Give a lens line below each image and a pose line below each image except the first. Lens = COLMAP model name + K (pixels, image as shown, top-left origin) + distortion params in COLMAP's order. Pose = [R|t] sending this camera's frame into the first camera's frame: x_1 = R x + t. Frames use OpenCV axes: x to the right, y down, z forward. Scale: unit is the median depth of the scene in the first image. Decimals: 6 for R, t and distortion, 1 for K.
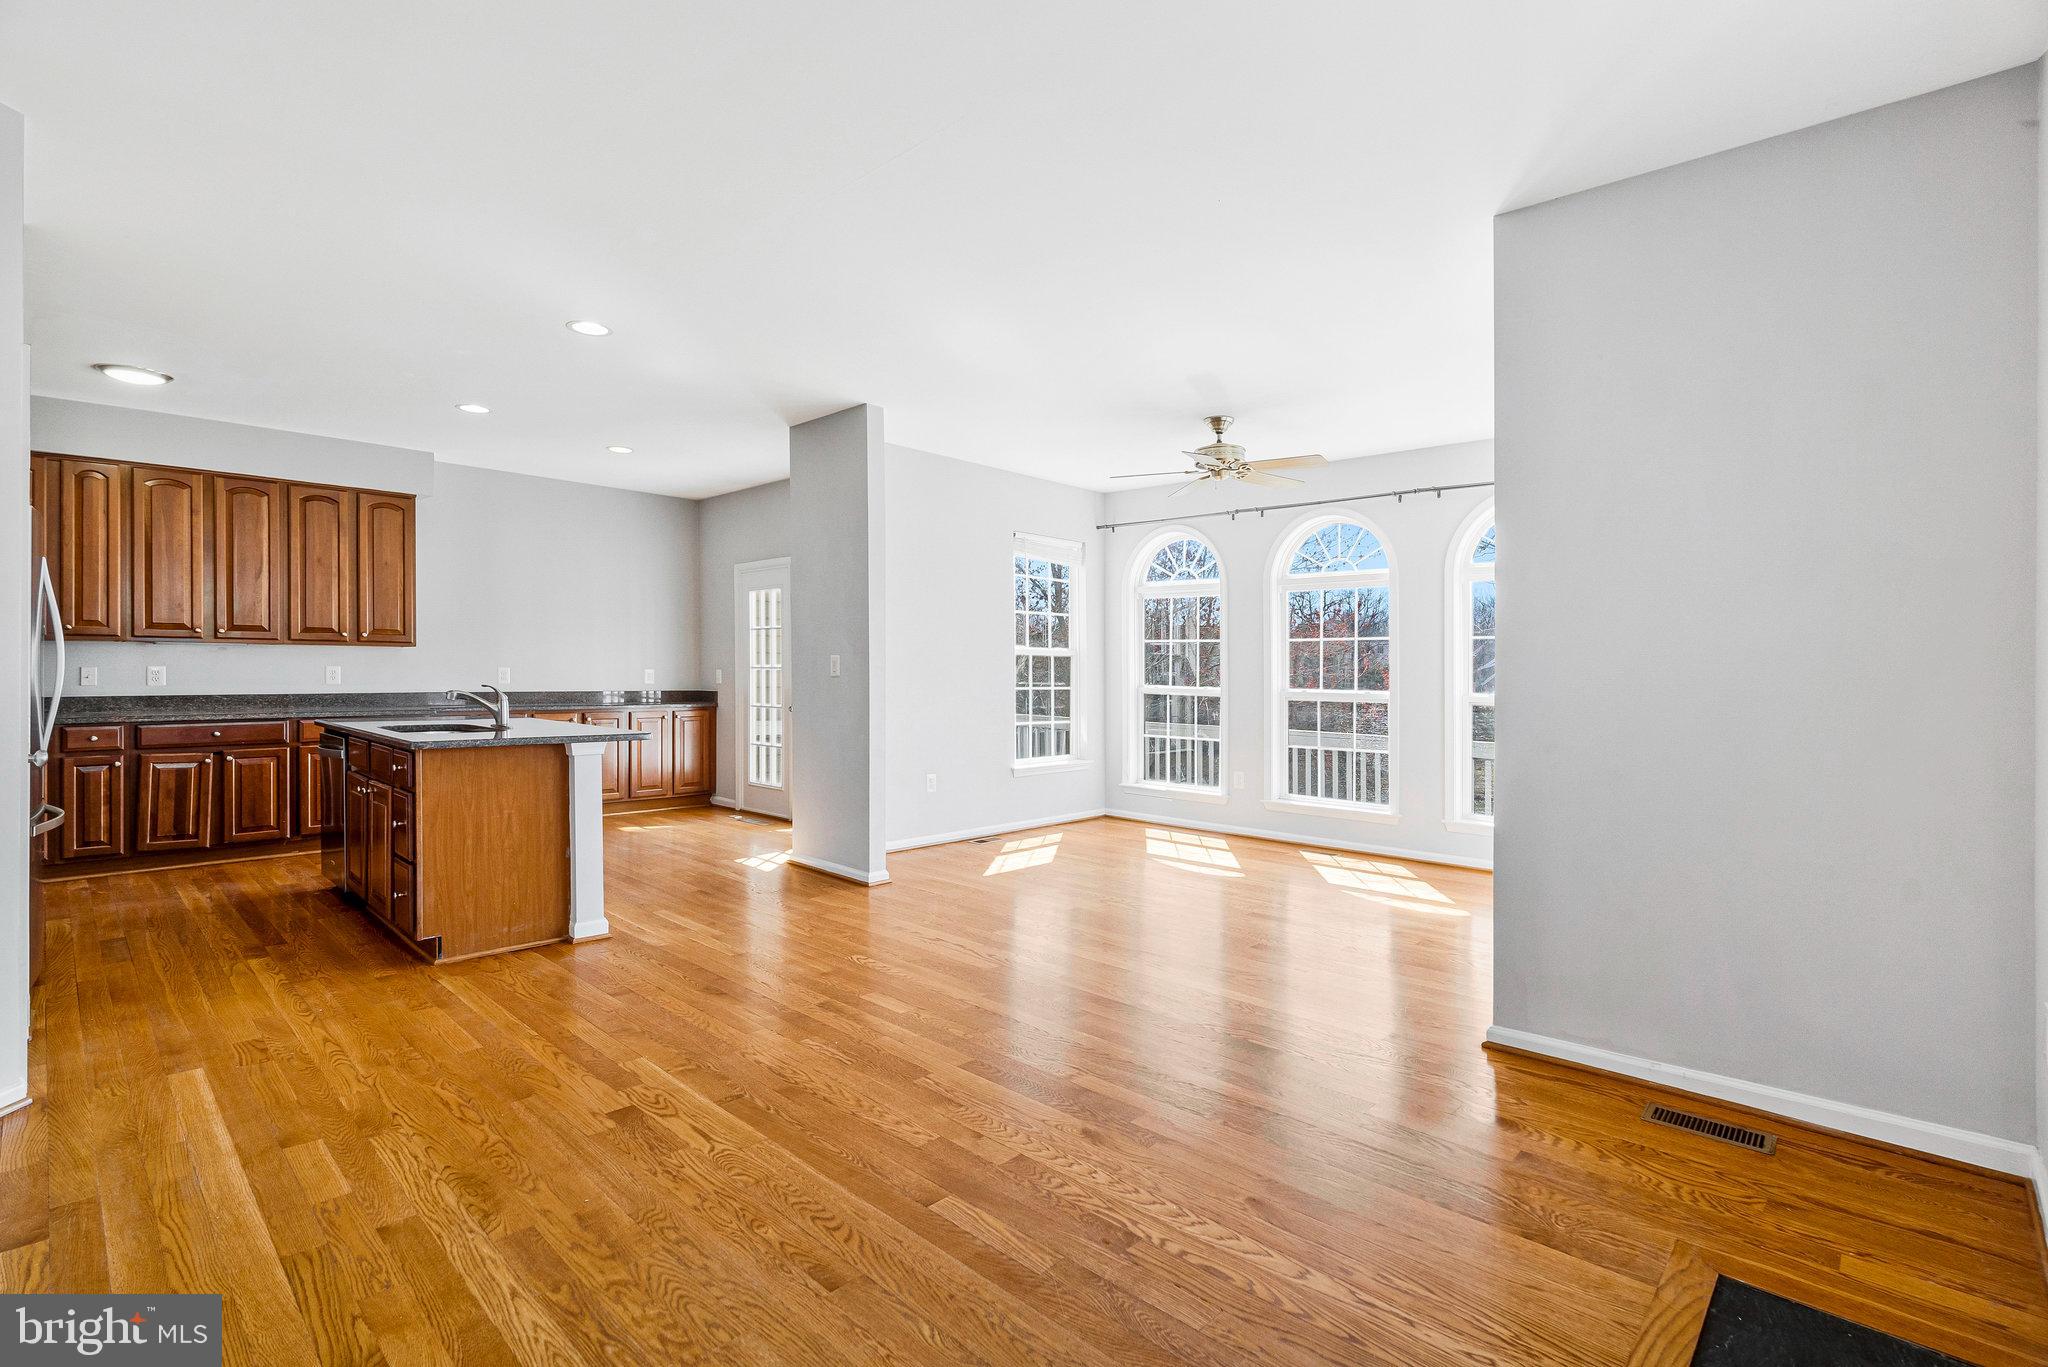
lens RADIAL K [[953.9, 0, 1014.7], [0, 953.9, 693.5], [0, 0, 1]] dist [-0.004949, -0.000392]
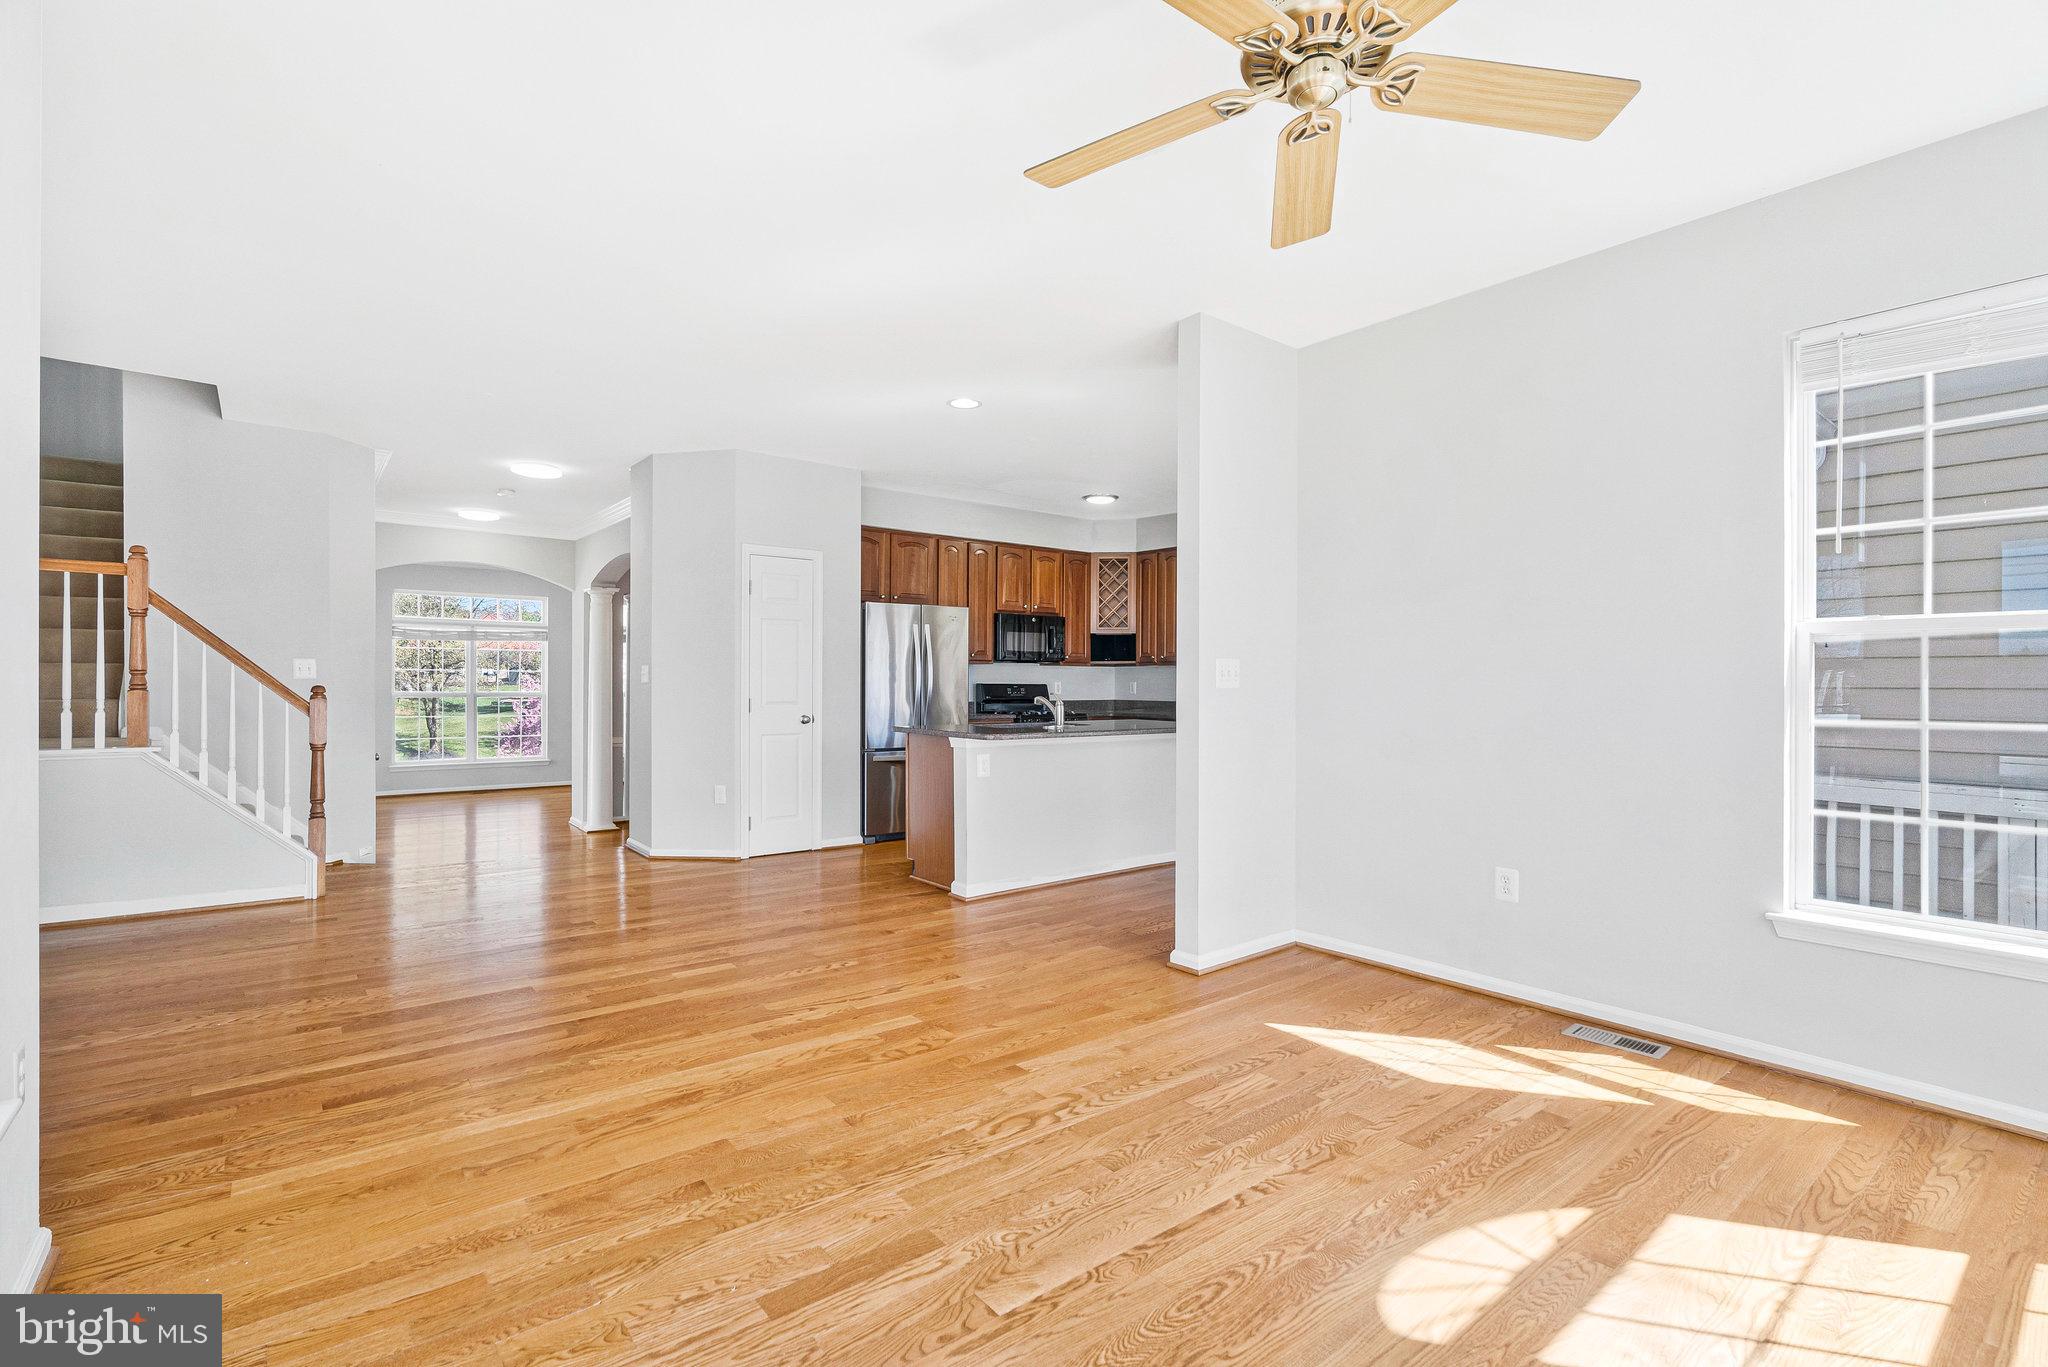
lens RADIAL K [[944.3, 0, 1024.0], [0, 944.3, 683.5], [0, 0, 1]] dist [-0.002552, -0.000210]
pose [[-0.124025, -0.007679, -0.992249, 1.129773], [-0.029297, 0.999562, -0.004073, -0.022717], [0.991846, 0.028565, -0.124196, 1.841964]]
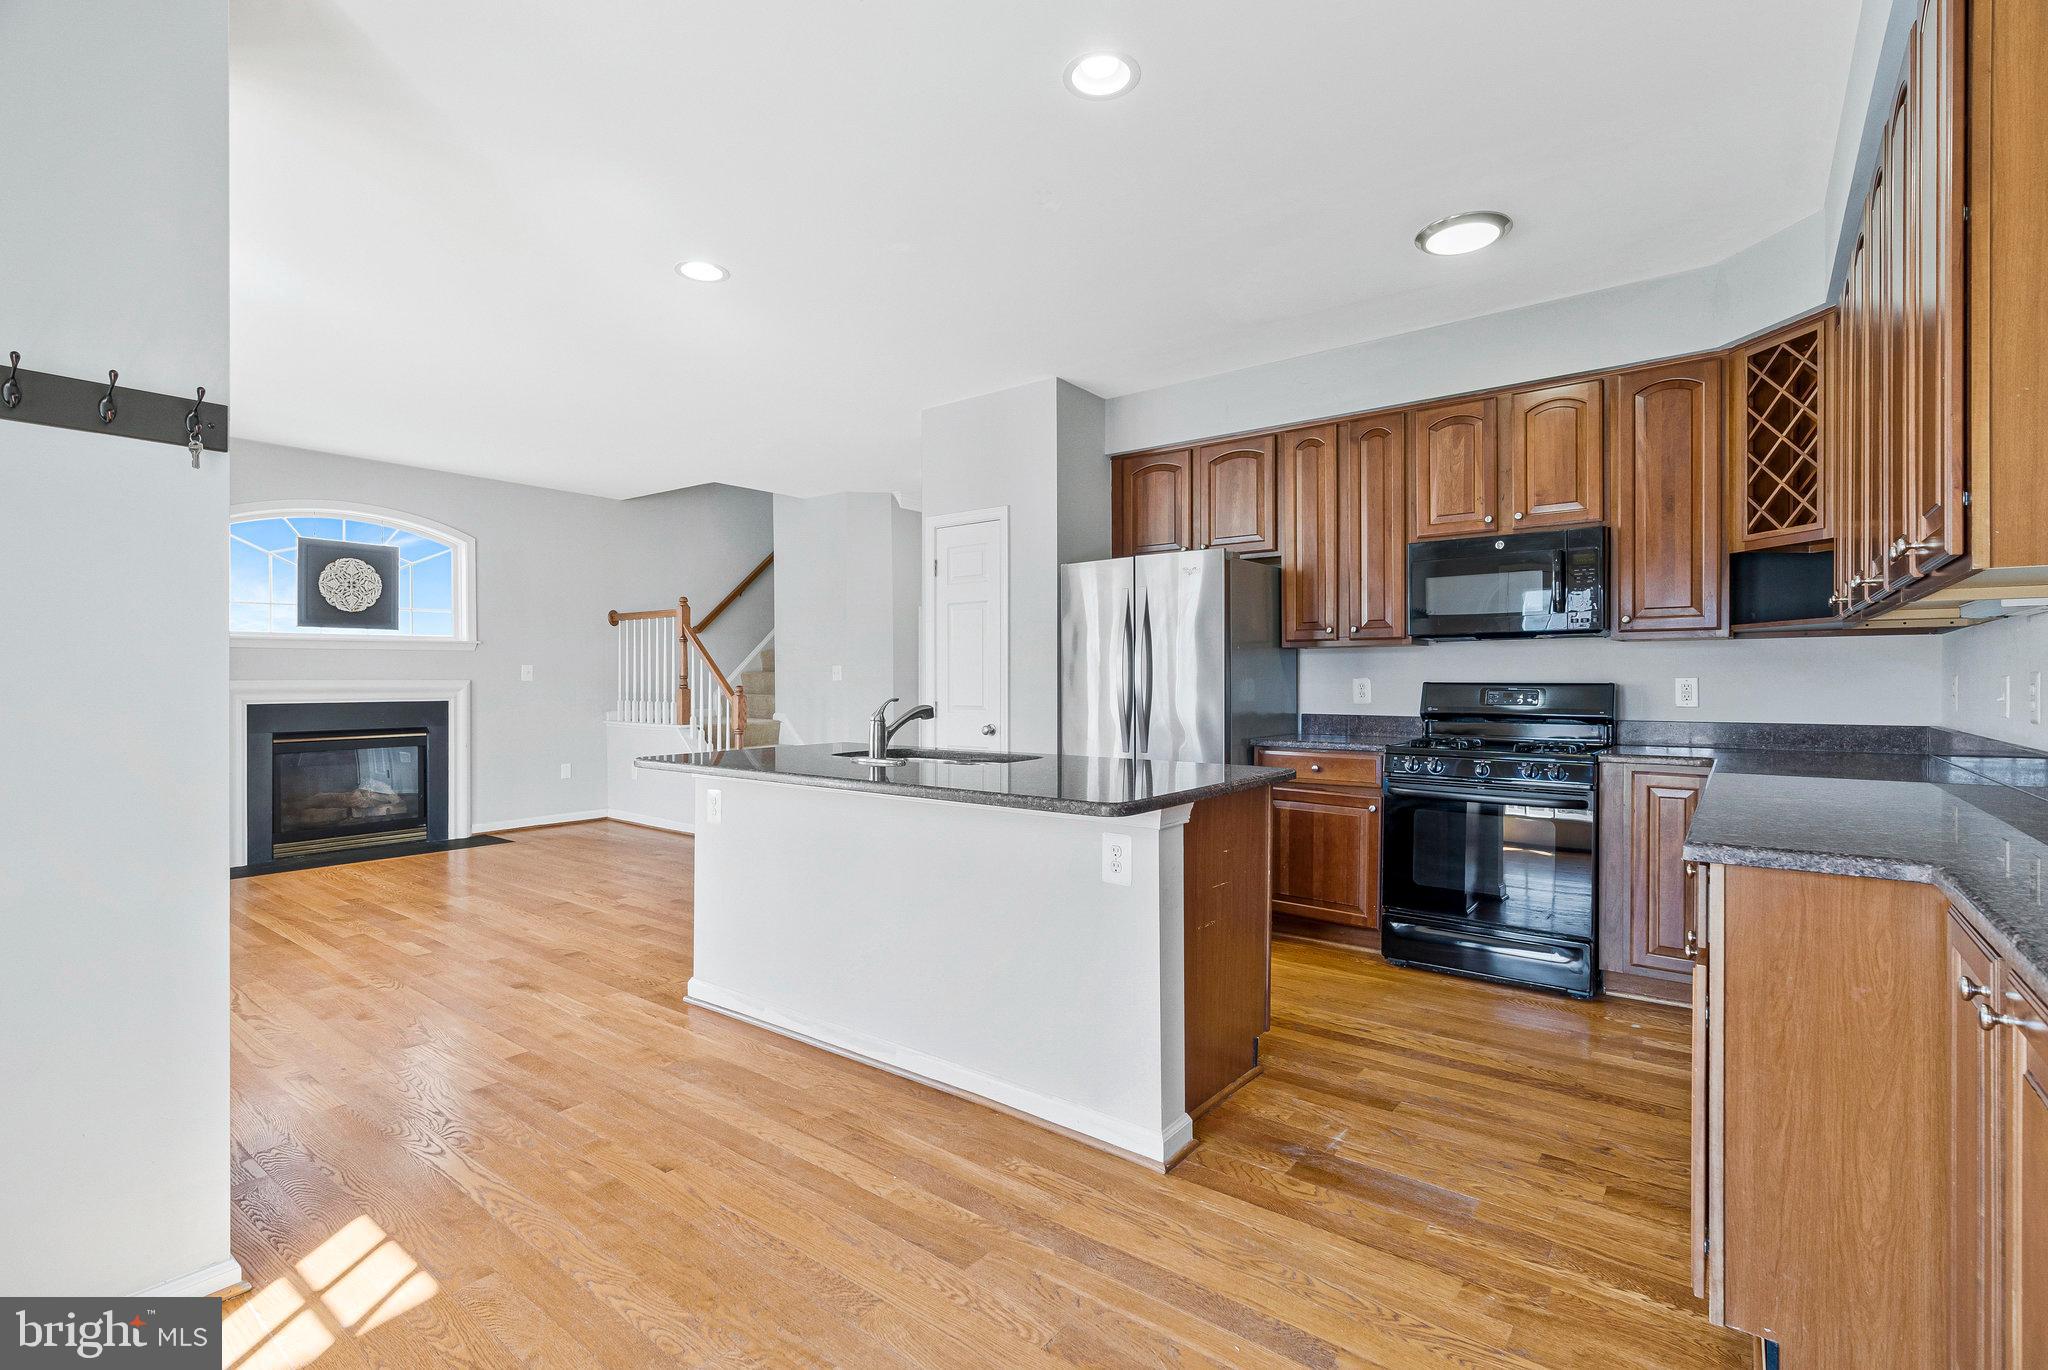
lens RADIAL K [[941.8, 0, 1029.8], [0, 941.8, 679.9], [0, 0, 1]] dist [-0.003494, -0.000038]
pose [[-0.993513, -0.007434, -0.113475, -0.948522], [-0.009873, 0.999732, 0.020948, -0.059836], [0.113289, 0.021933, -0.993320, 2.779465]]
